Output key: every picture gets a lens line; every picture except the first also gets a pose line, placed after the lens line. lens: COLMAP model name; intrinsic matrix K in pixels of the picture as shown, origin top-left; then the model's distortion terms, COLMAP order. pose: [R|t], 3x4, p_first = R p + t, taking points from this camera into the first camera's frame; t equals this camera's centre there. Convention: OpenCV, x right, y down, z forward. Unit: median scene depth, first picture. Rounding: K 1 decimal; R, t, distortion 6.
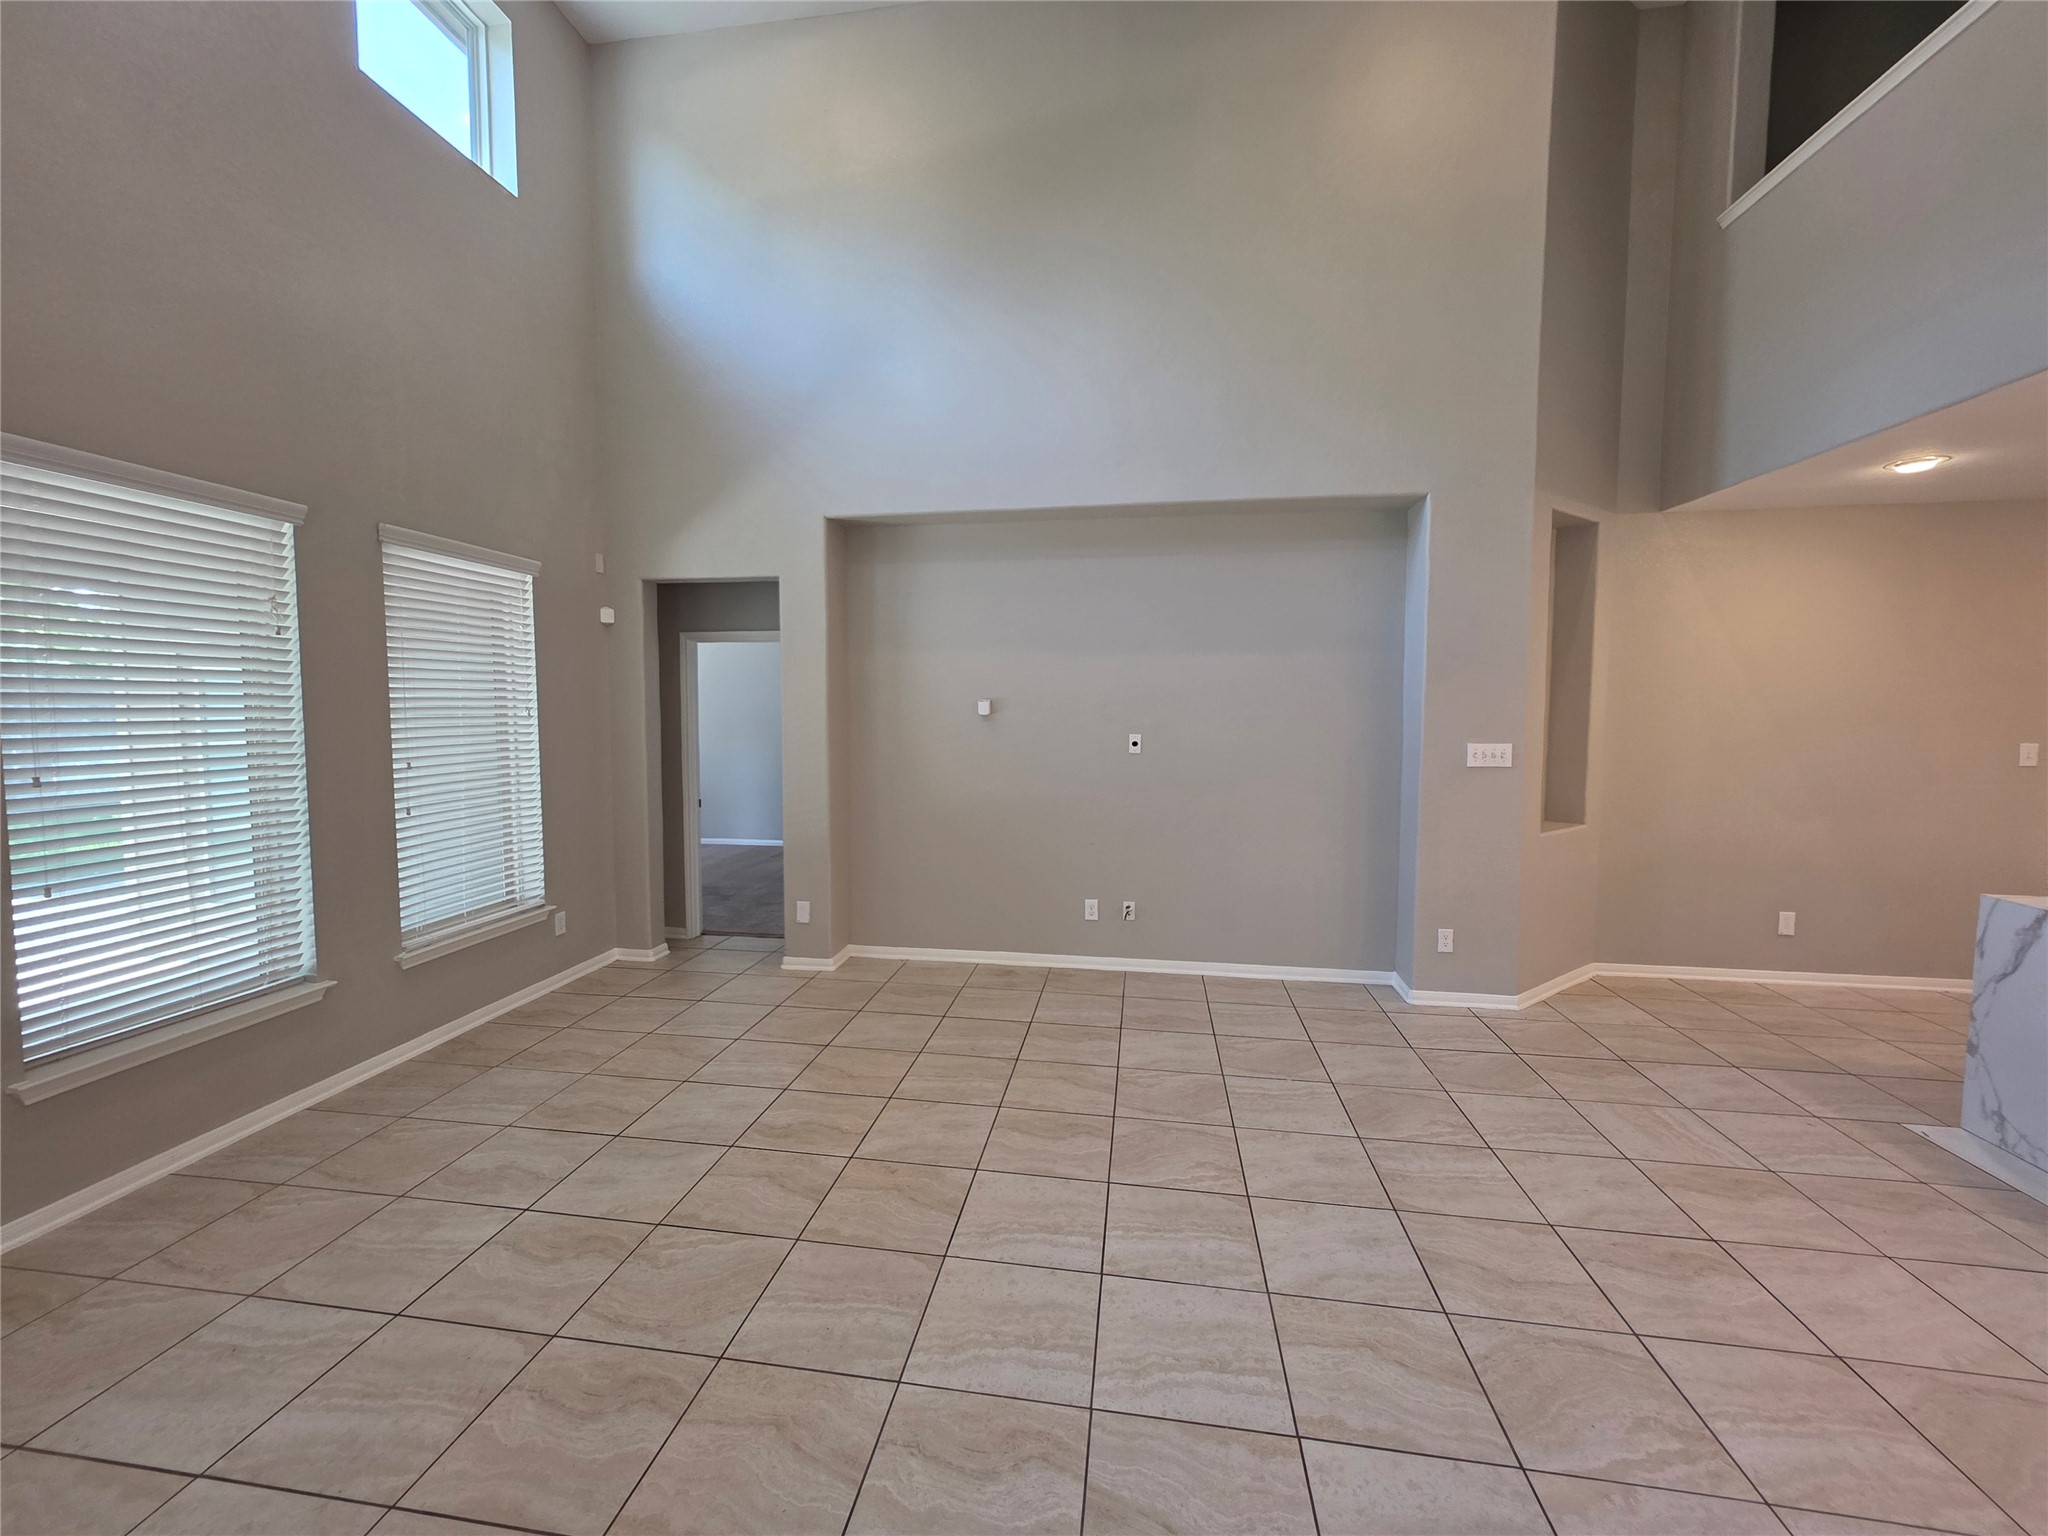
lens RADIAL K [[823.0, 0, 1015.2], [0, 823.0, 765.2], [0, 0, 1]] dist [0.002852, -0.000011]
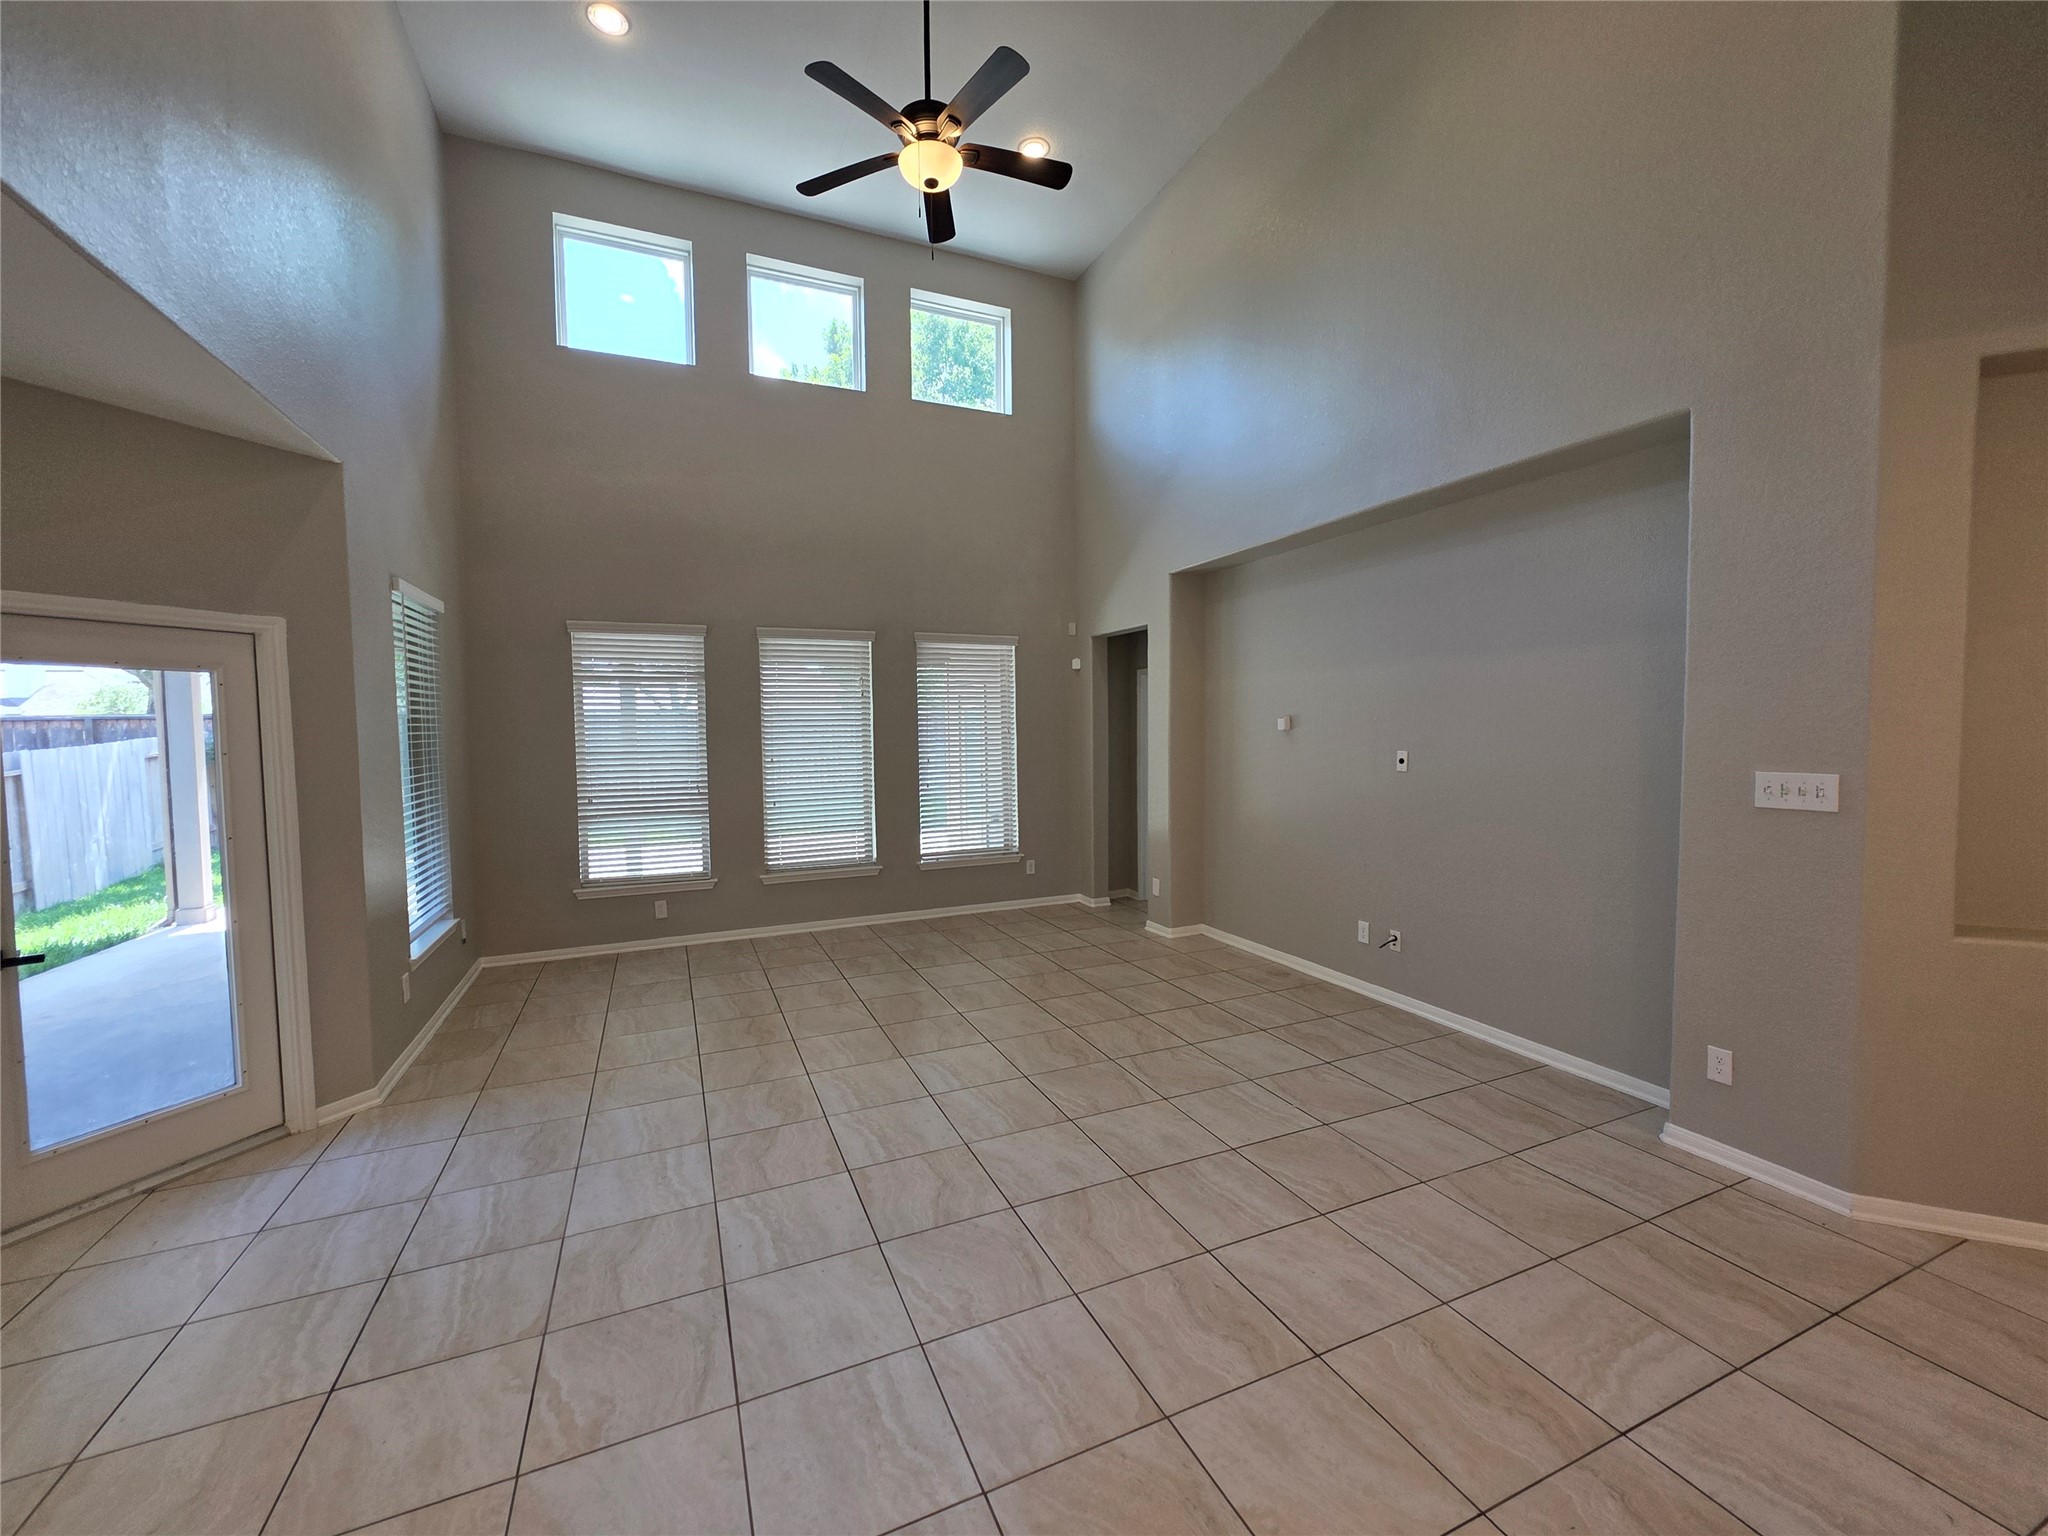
lens RADIAL K [[818.8, 0, 1016.4], [0, 818.8, 769.1], [0, 0, 1]] dist [-0.000816, 0.000045]
pose [[0.536173, 0.034429, -0.843405, 0.789041], [-0.045033, 0.998912, 0.012148, -0.009585], [0.842906, 0.031467, 0.537140, 0.159238]]
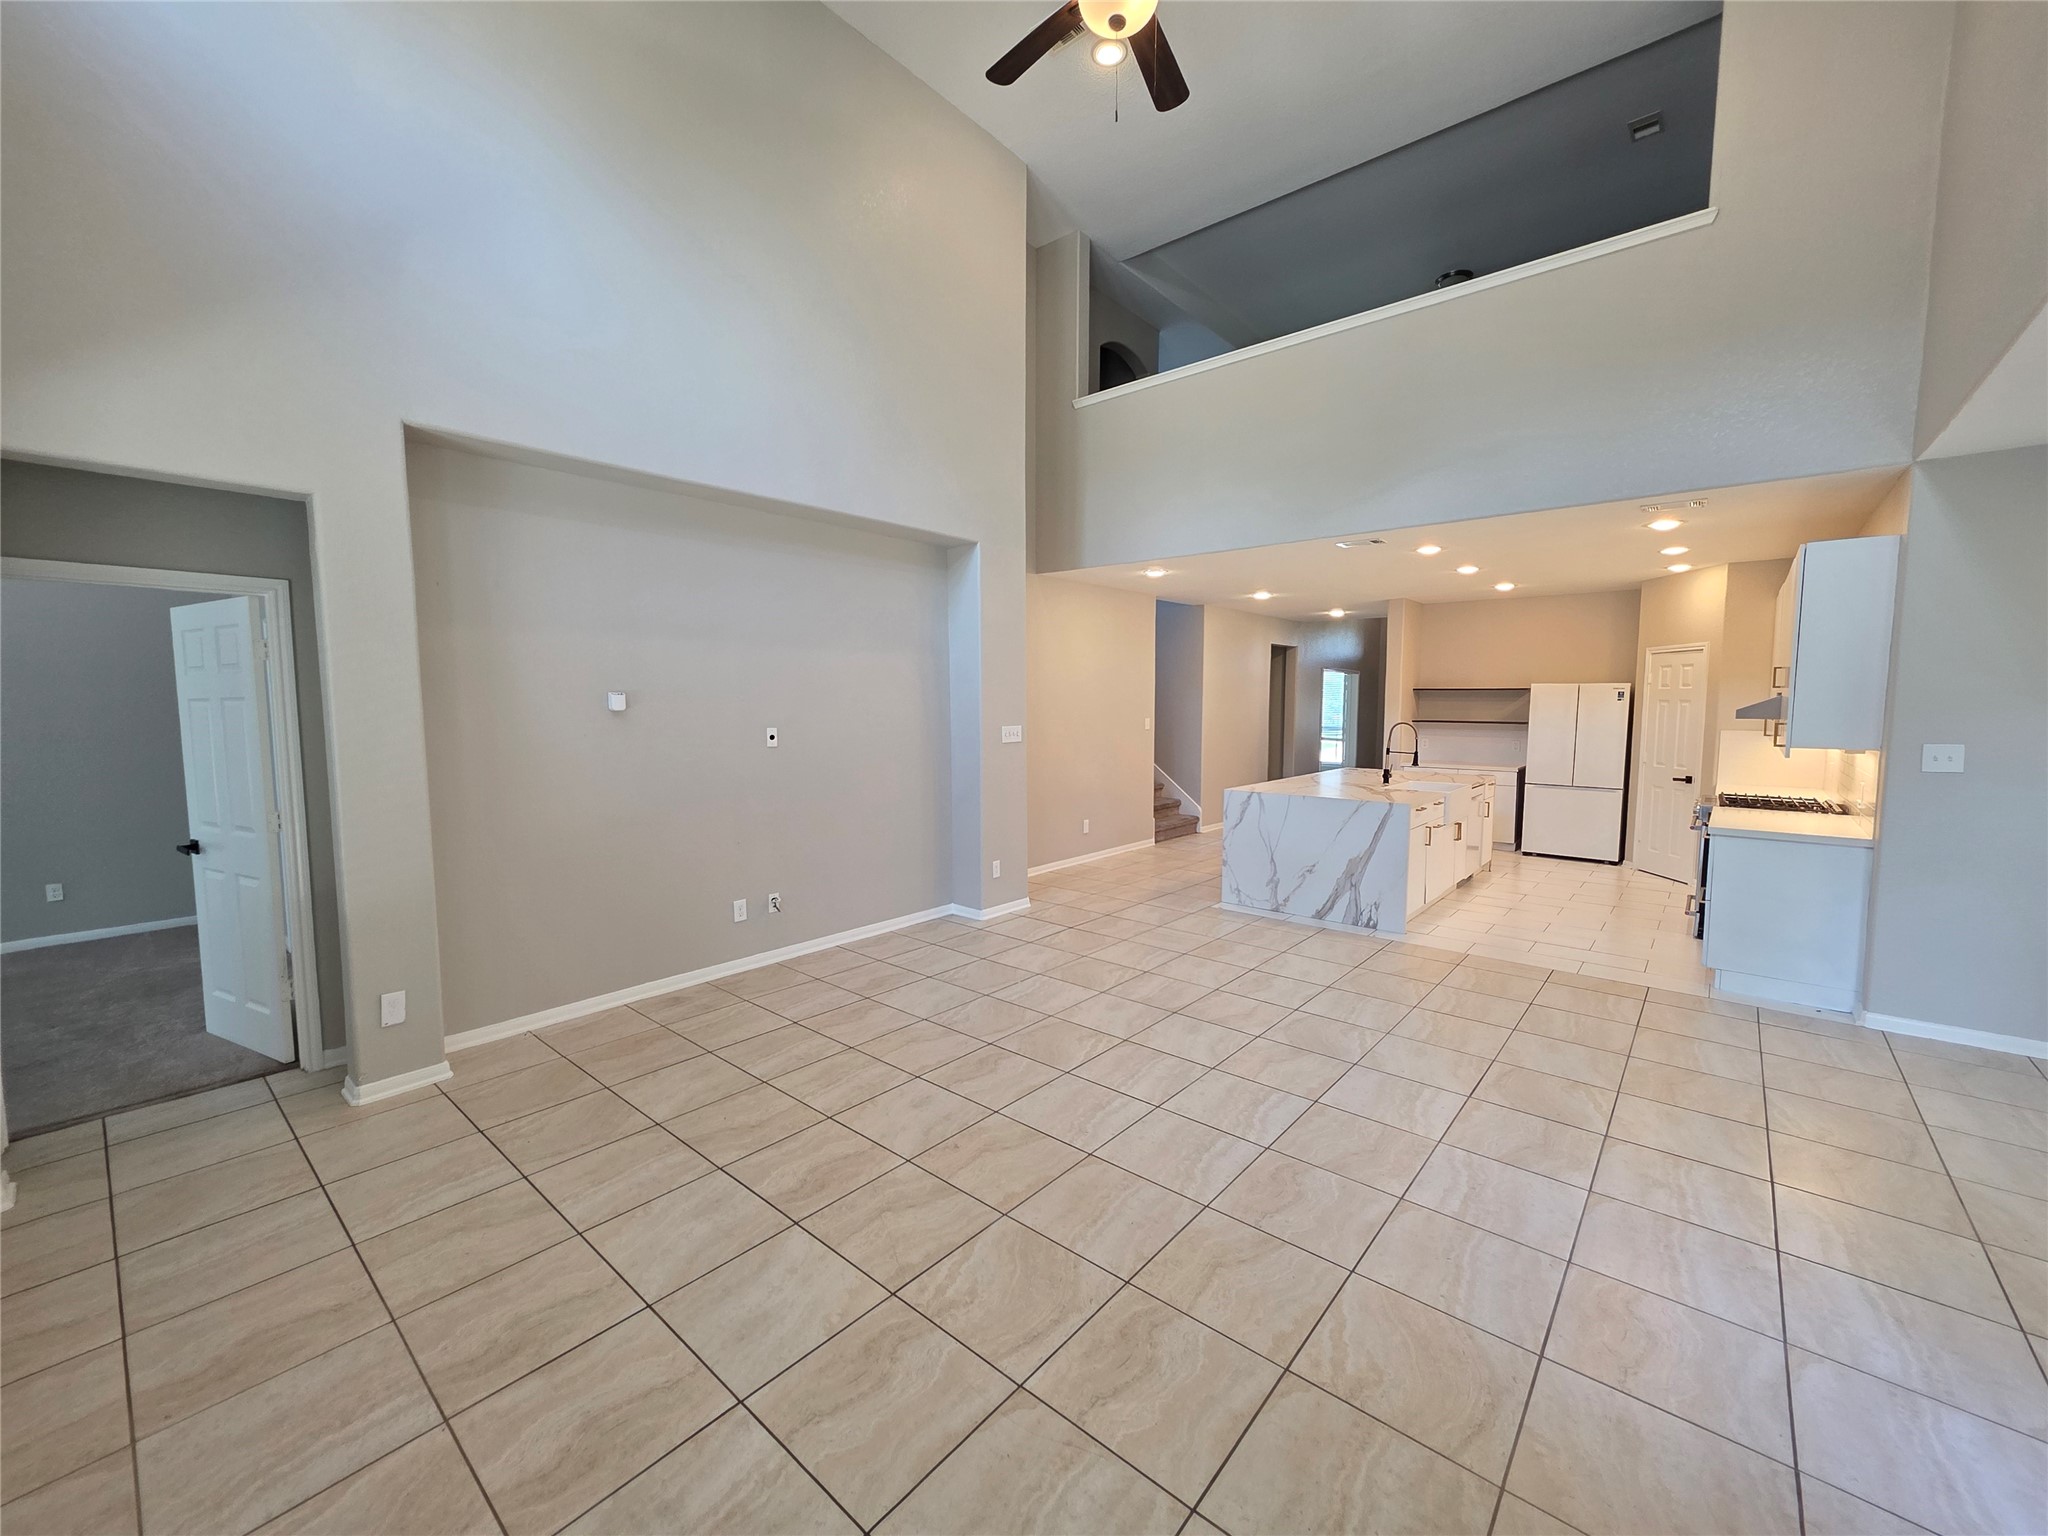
lens RADIAL K [[820.9, 0, 1017.3], [0, 820.9, 770.2], [0, 0, 1]] dist [0.009955, -0.000262]
pose [[0.527969, -0.075086, 0.845938, -0.630255], [0.059803, 0.996898, 0.051161, -0.021997], [-0.847155, 0.023578, 0.530822, 0.240956]]
